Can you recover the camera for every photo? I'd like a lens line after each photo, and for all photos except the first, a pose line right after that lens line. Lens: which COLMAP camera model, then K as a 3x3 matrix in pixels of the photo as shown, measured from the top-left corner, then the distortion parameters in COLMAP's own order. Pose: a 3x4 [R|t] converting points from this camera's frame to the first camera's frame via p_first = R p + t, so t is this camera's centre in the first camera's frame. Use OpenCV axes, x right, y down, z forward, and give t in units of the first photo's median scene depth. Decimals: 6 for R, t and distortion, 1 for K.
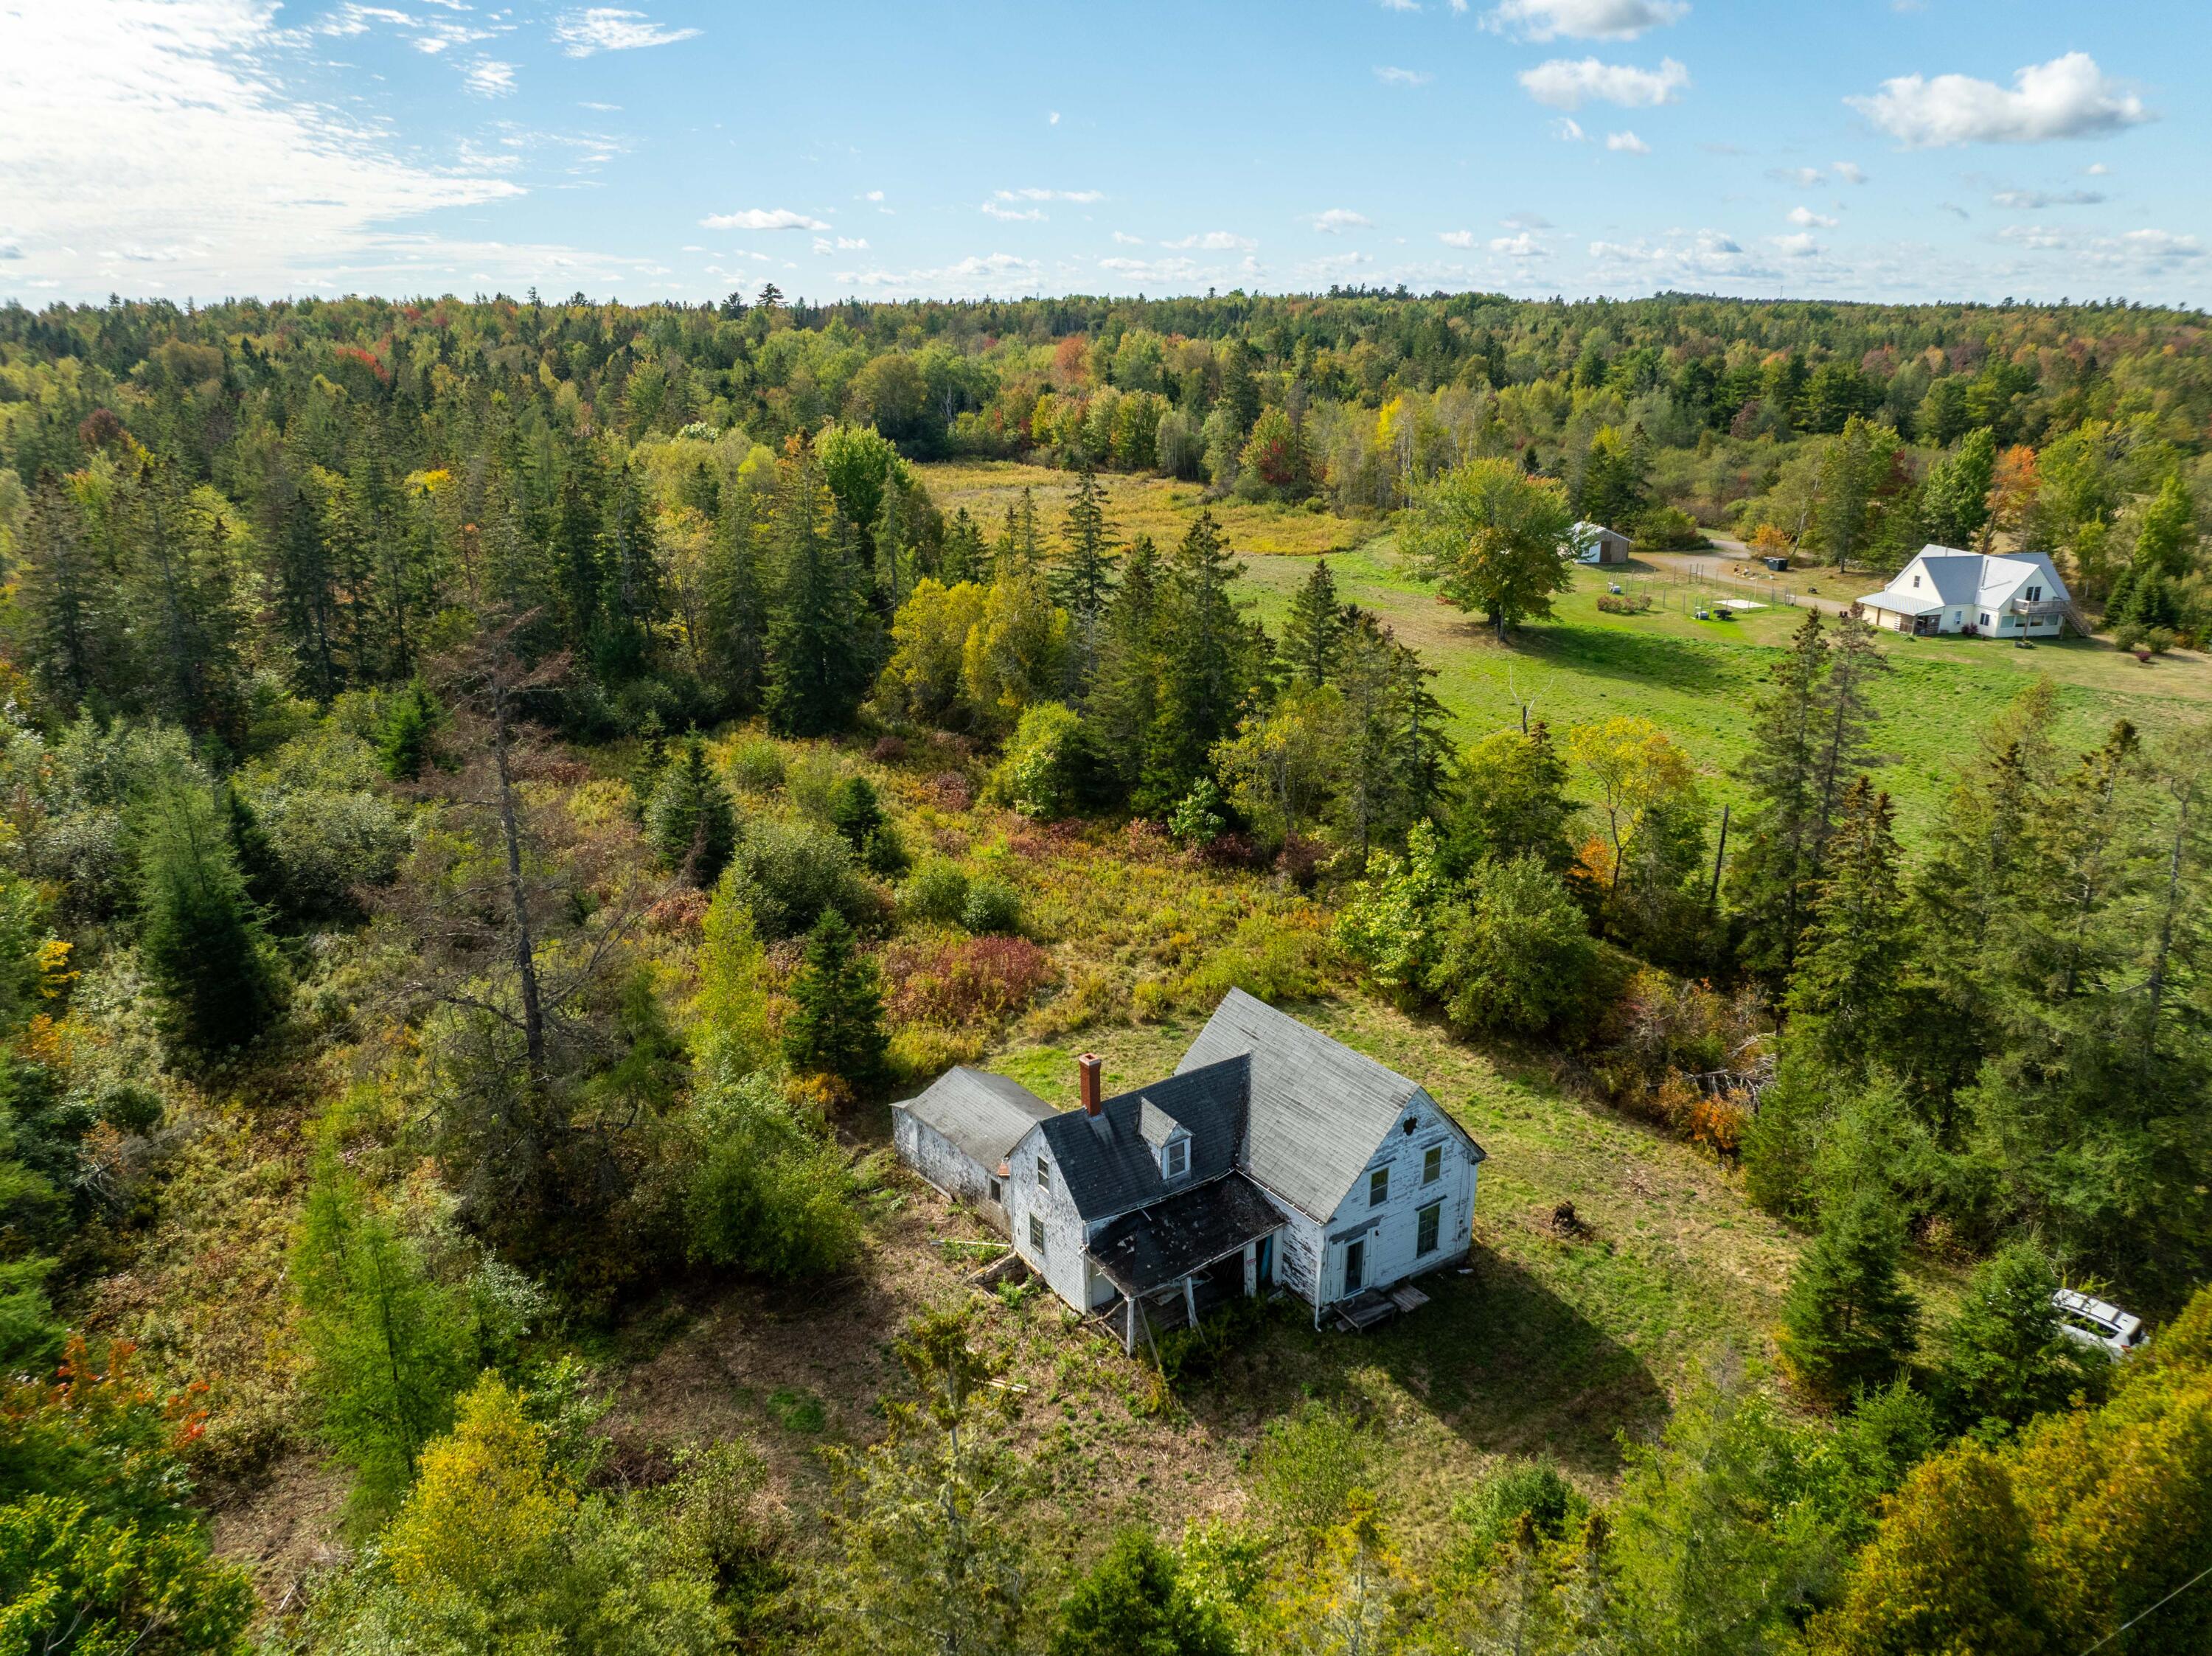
lens RADIAL K [[1551.5, 0, 1106.0], [0, 1551.5, 828.0], [0, 0, 1]] dist [-0.003955, -0.066790]
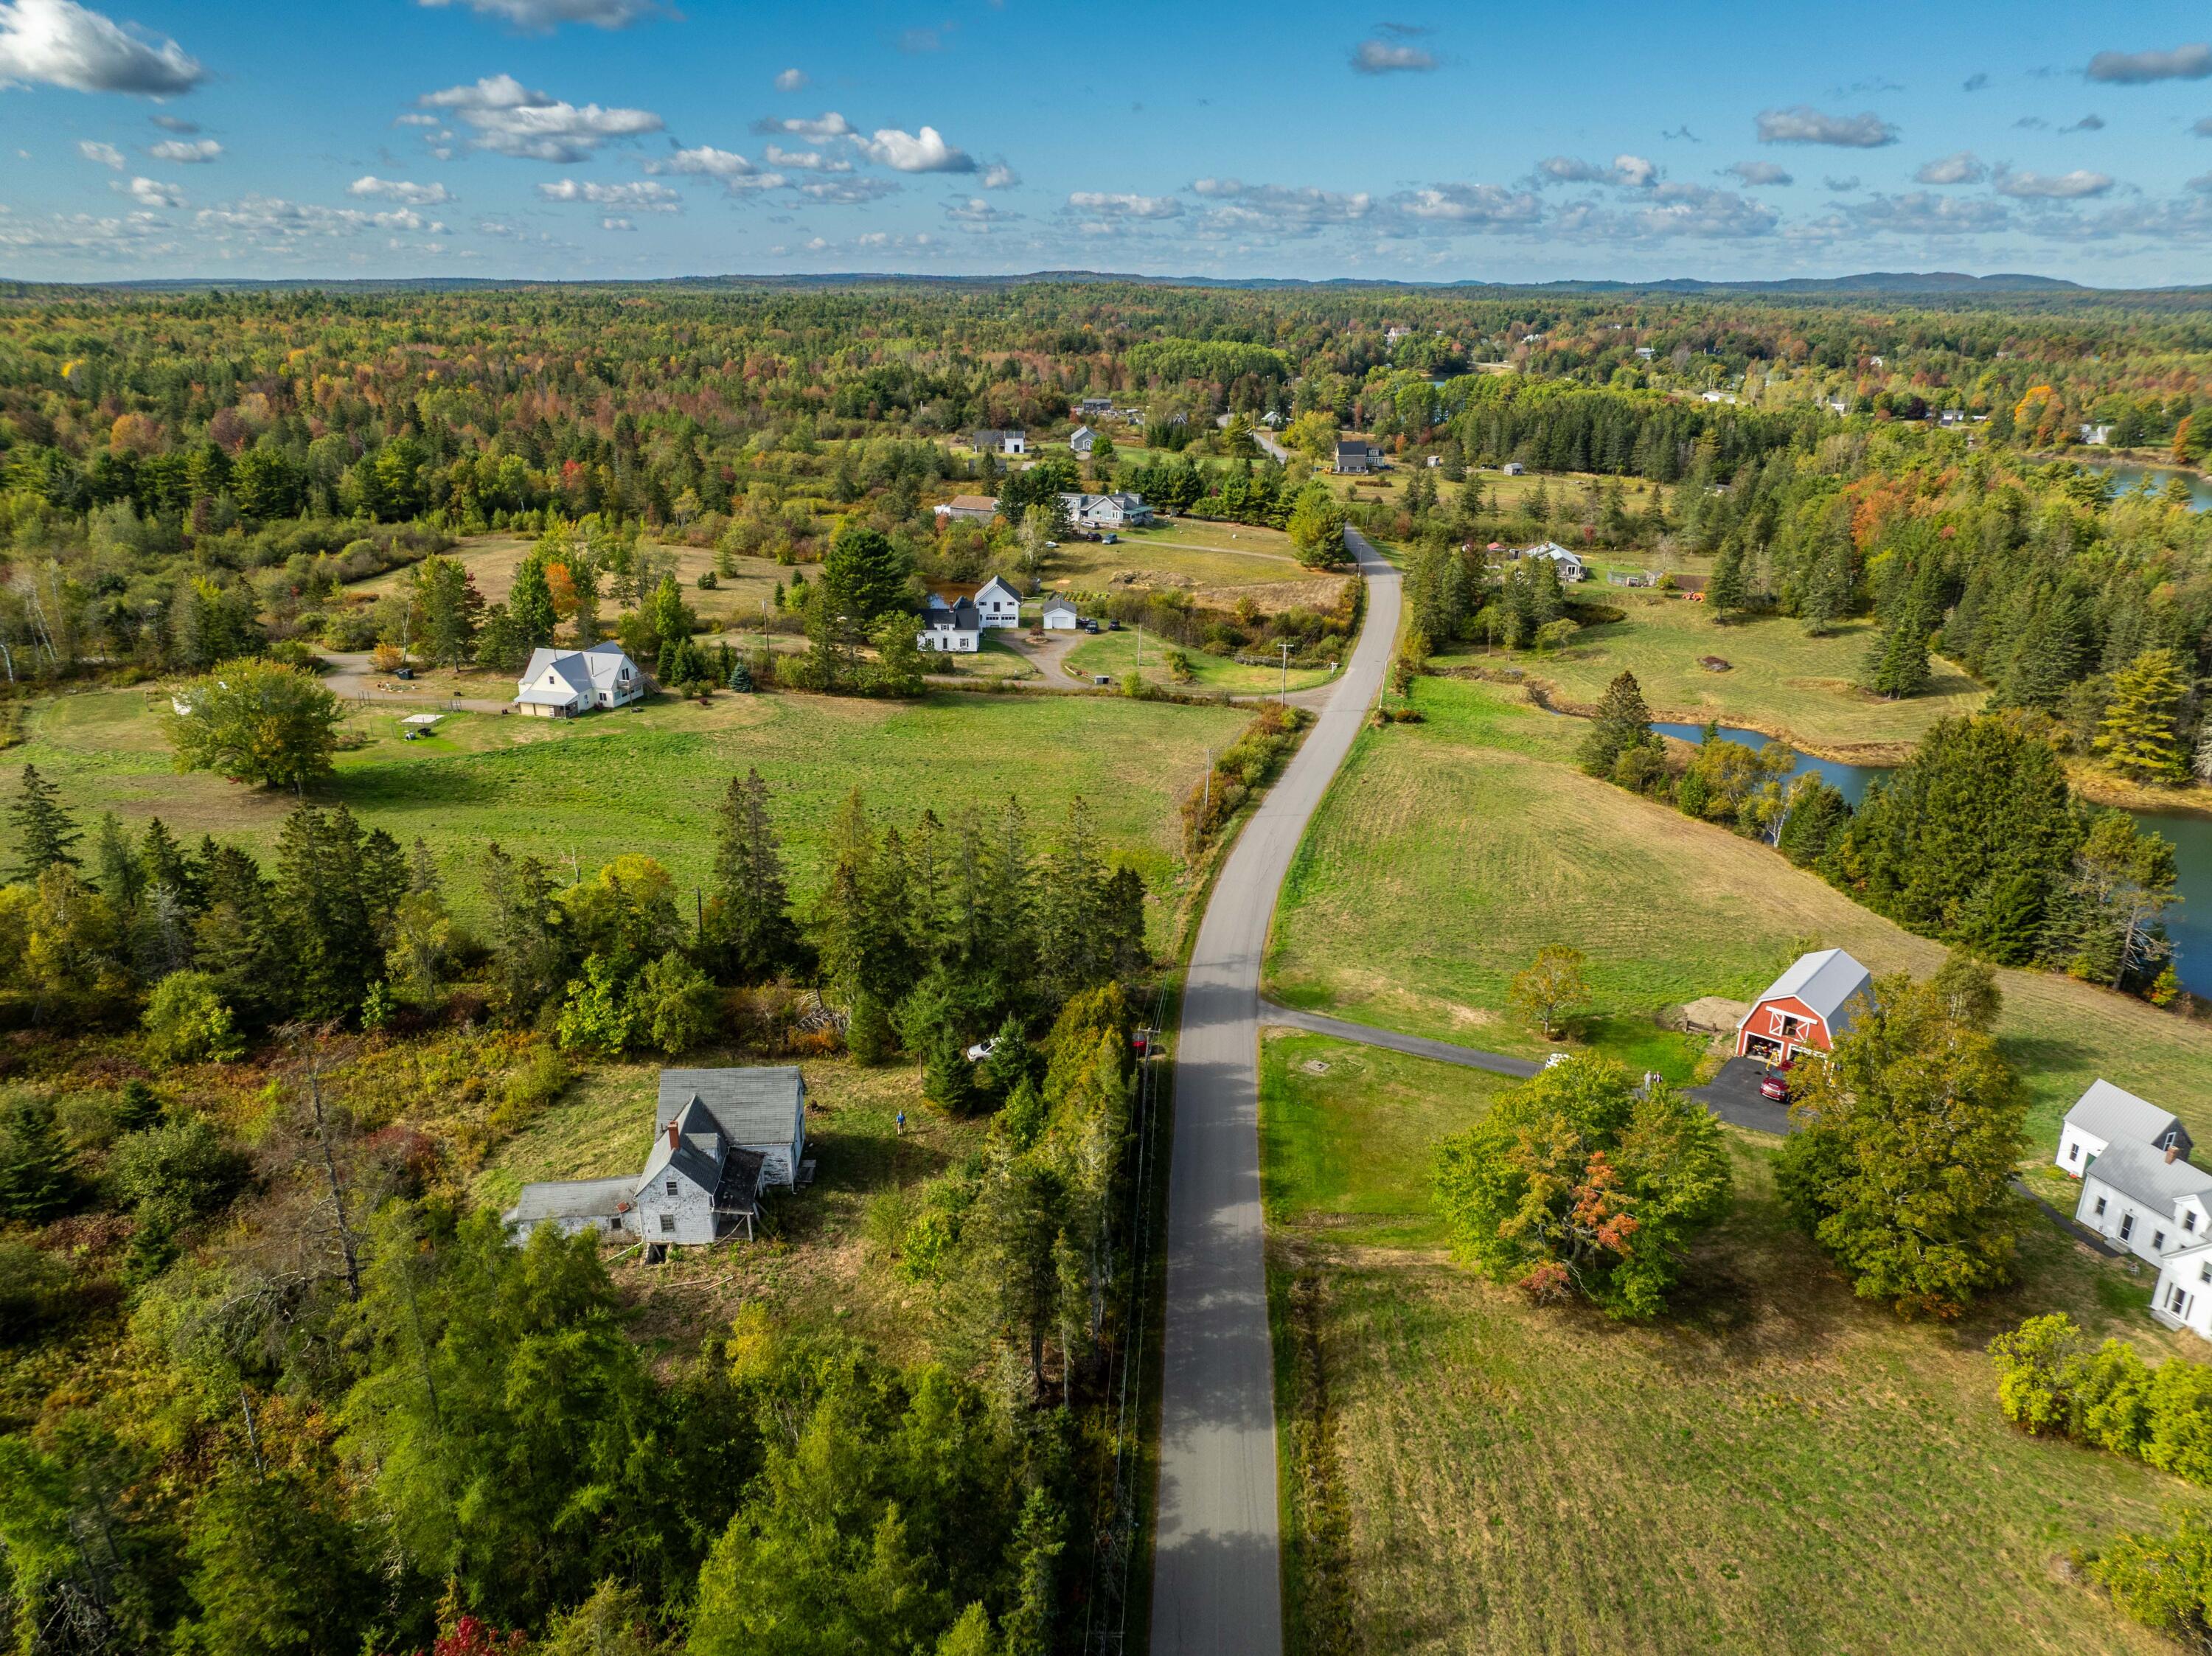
lens RADIAL K [[1551.5, 0, 1106.0], [0, 1551.5, 828.0], [0, 0, 1]] dist [-0.003955, -0.066790]
pose [[0.509141, -0.283816, 0.812542, -0.428509], [0.264559, 0.949967, 0.166044, -0.136519], [-0.819014, 0.130425, 0.558753, -0.209376]]
